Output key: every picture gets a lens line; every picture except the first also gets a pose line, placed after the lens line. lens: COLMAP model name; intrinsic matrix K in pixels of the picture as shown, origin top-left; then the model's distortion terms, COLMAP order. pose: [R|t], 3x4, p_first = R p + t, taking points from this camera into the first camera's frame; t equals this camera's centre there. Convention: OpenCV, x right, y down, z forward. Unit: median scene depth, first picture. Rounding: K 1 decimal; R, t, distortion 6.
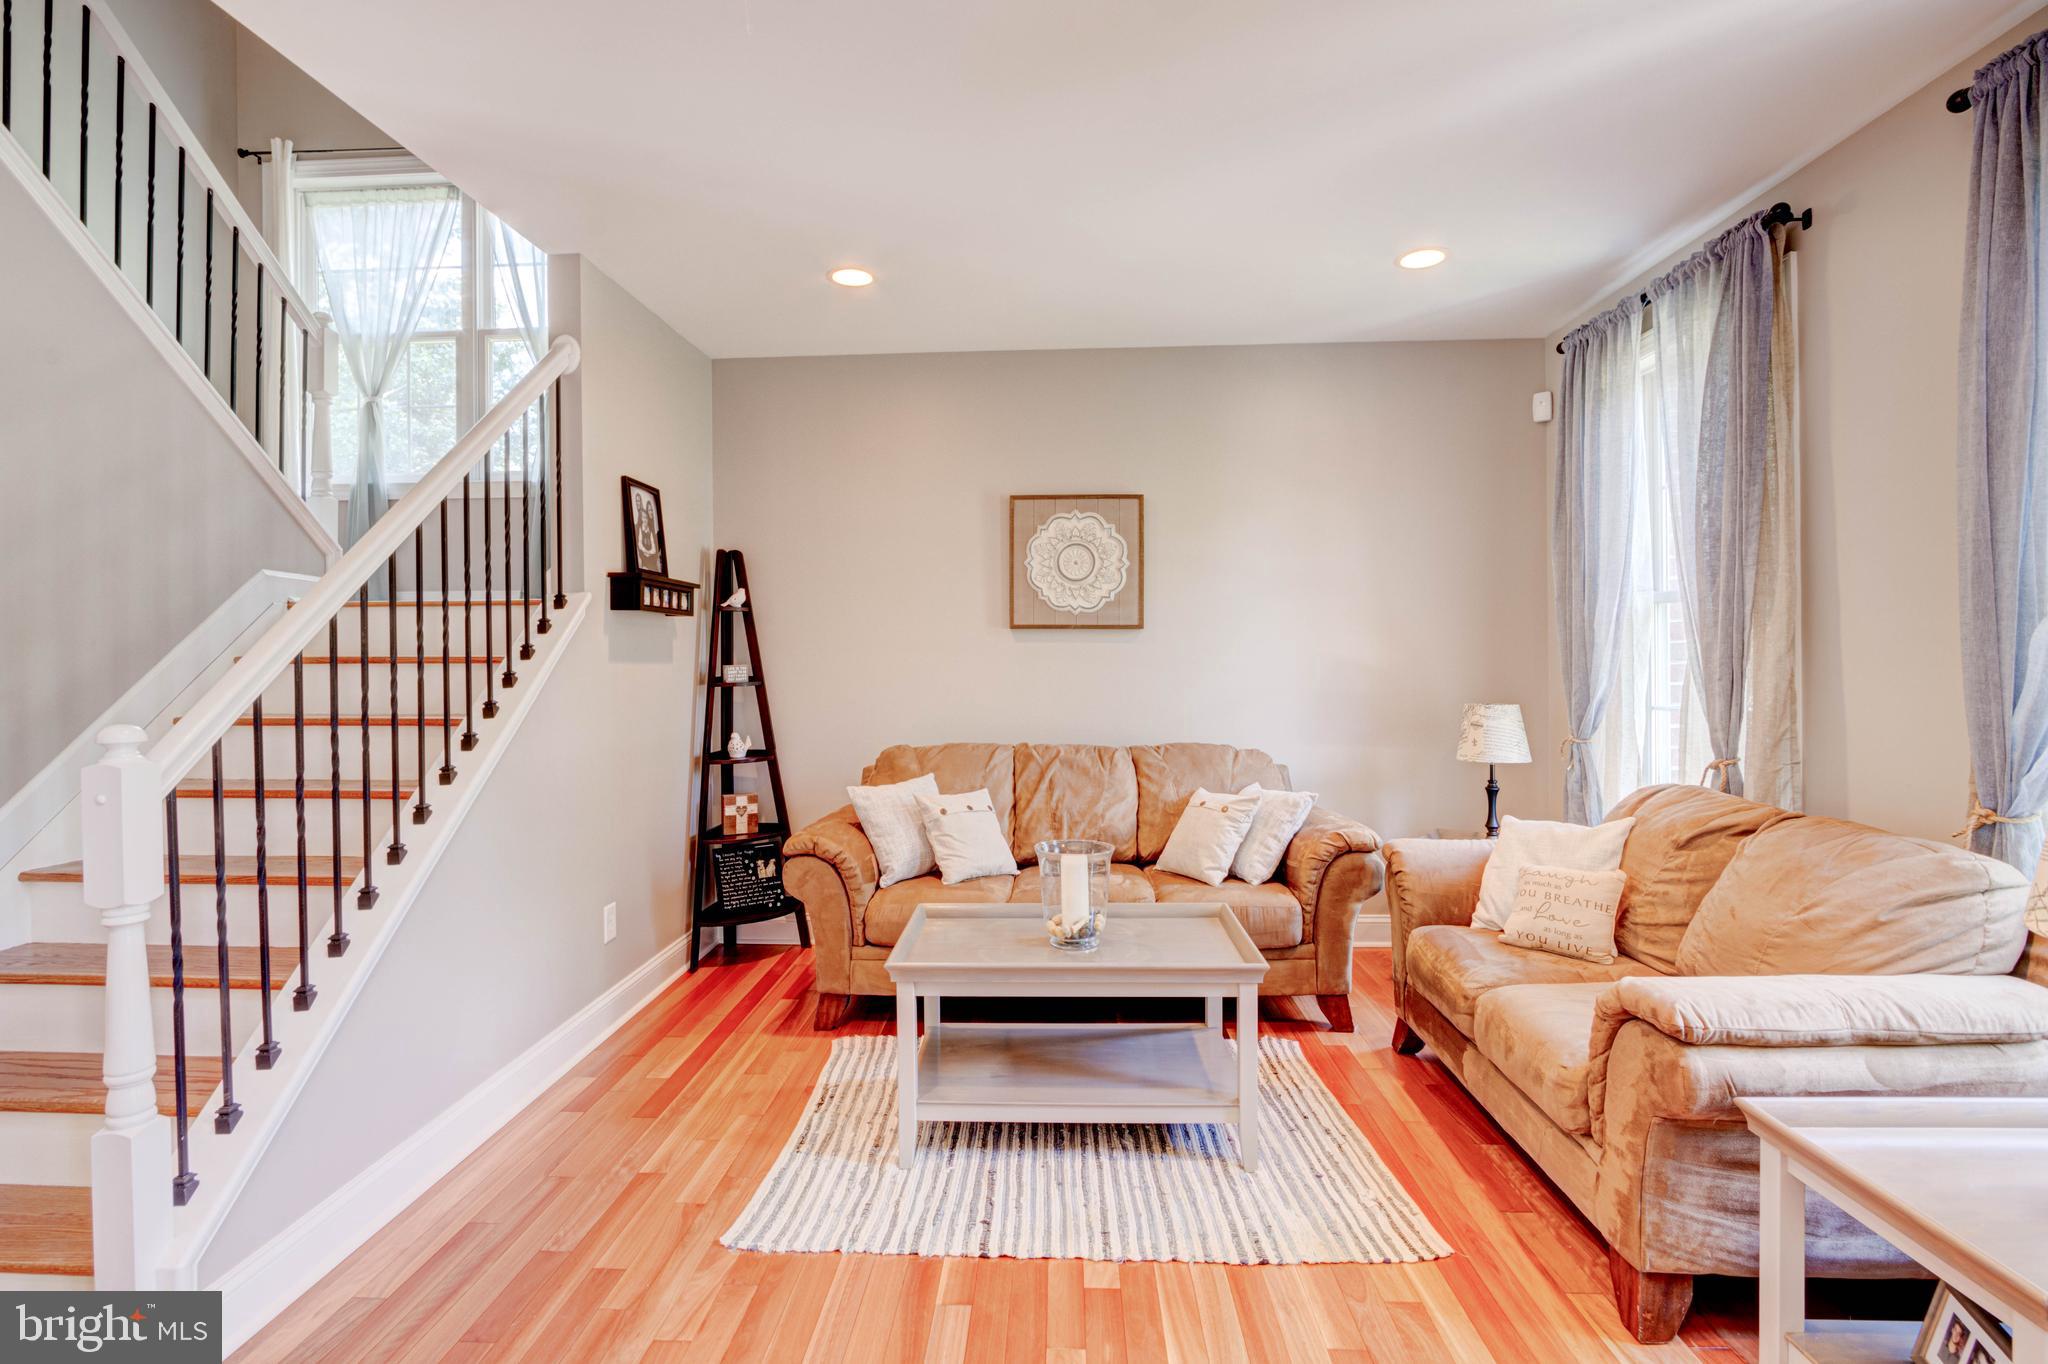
lens RADIAL K [[957.9, 0, 1004.4], [0, 957.9, 661.8], [0, 0, 1]] dist [-0.018723, 0.002935]
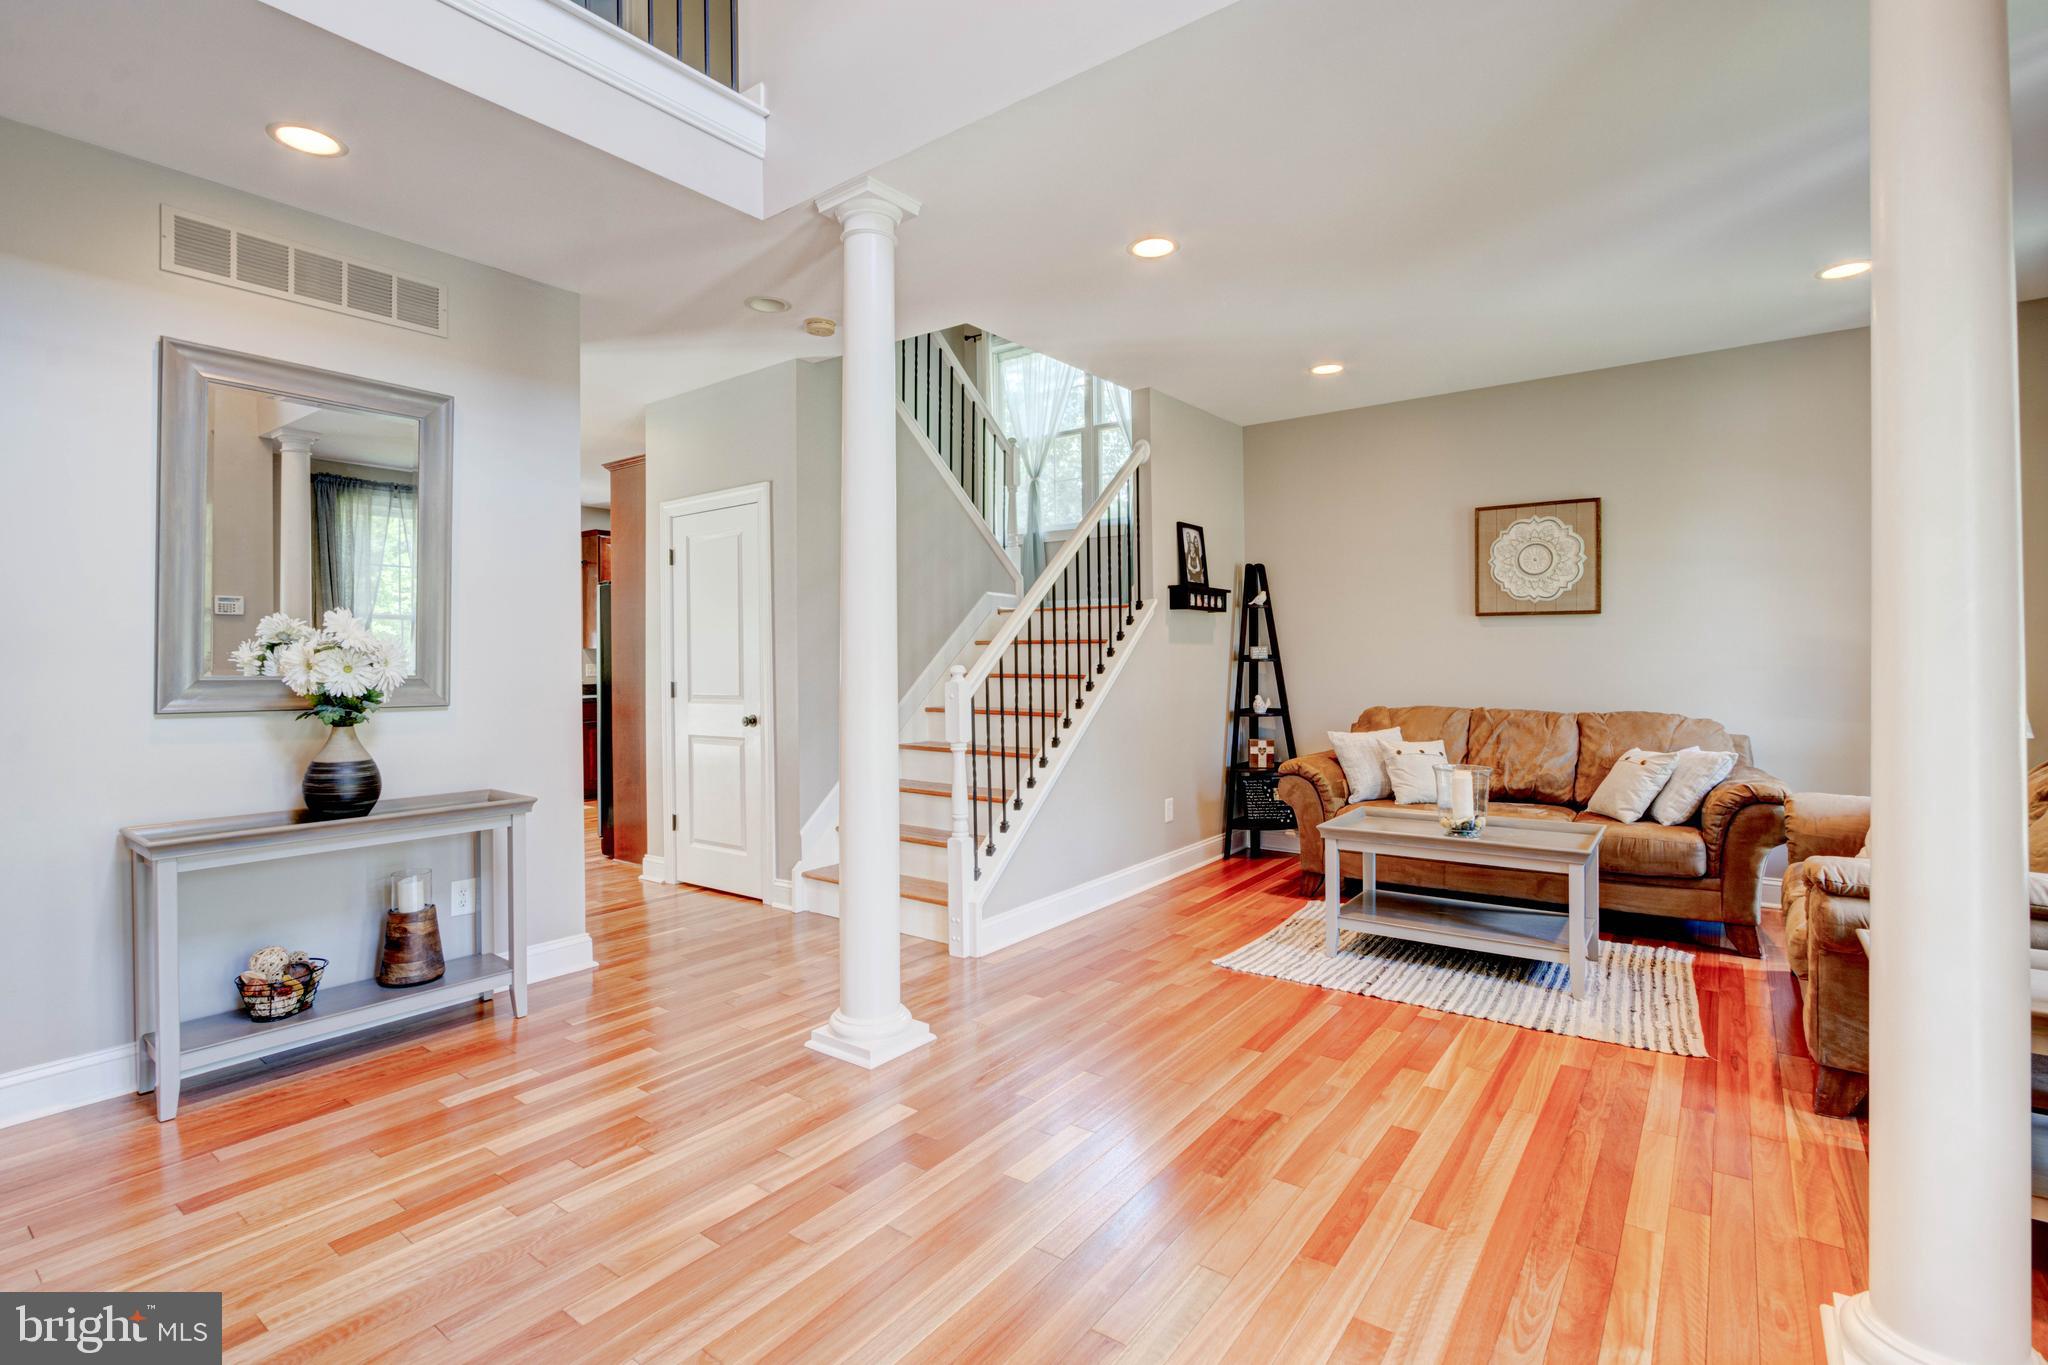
lens RADIAL K [[957.9, 0, 1044.0], [0, 957.9, 660.6], [0, 0, 1]] dist [-0.018723, 0.002935]
pose [[0.847374, 0.000762, -0.530996, 0.239289], [0.001464, 0.999992, 0.003771, 0.022448], [0.530994, -0.003973, 0.847366, -0.426413]]
